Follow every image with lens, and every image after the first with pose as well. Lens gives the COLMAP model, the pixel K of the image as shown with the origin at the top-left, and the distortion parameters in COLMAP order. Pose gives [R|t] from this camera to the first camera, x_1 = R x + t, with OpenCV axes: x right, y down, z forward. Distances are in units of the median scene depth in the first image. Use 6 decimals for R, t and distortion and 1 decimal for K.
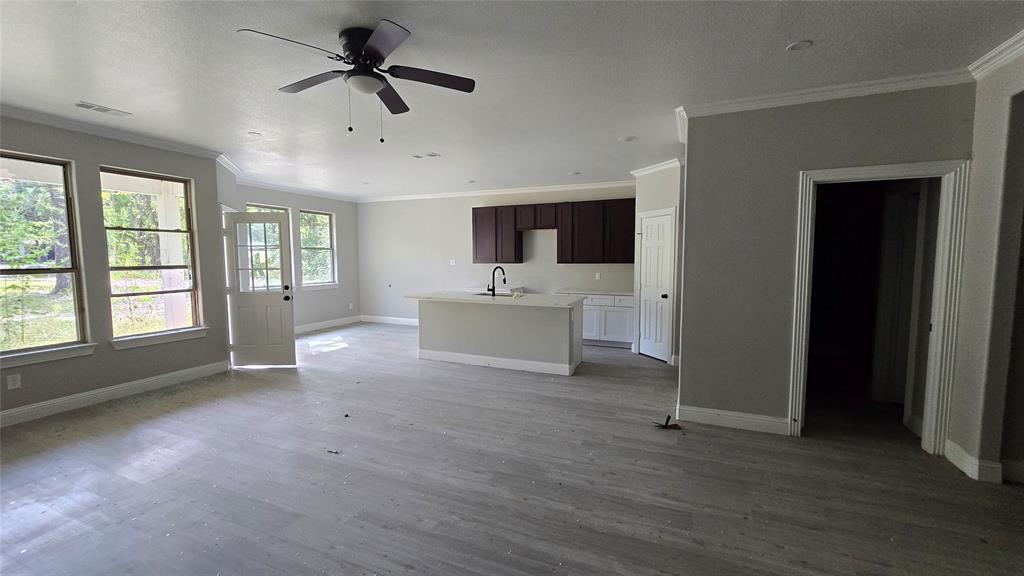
lens RADIAL K [[421.5, 0, 510.6], [0, 421.5, 290.1], [0, 0, 1]] dist [0.000327, 0.000150]
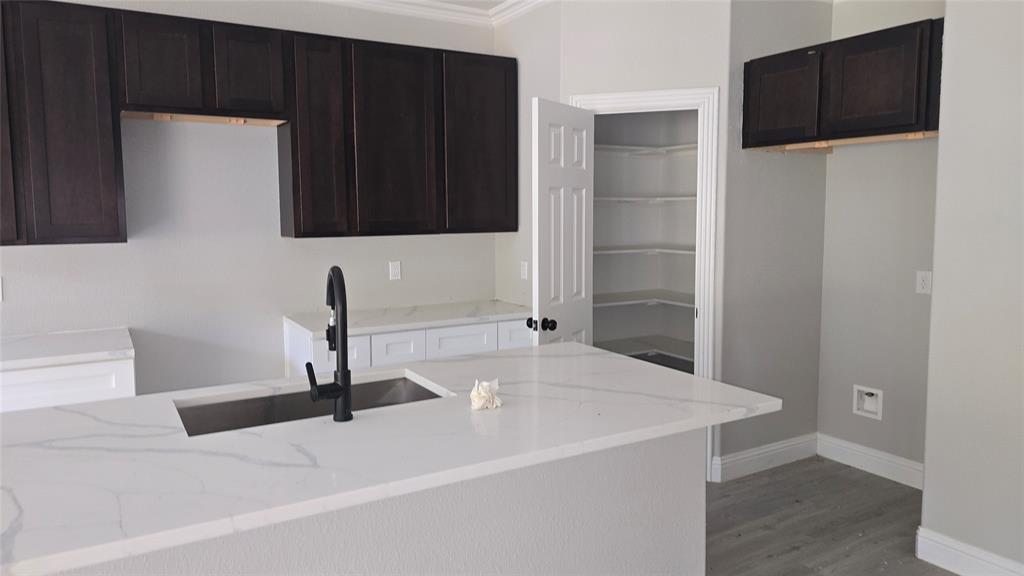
lens RADIAL K [[687.1, 0, 512.5], [0, 687.1, 273.5], [0, 0, 1]] dist [0.082144, -0.103078]
pose [[0.584857, -0.073703, 0.807781, -0.251764], [0.065752, 0.996894, 0.043352, -0.061956], [-0.808467, 0.027759, 0.587886, 0.748955]]
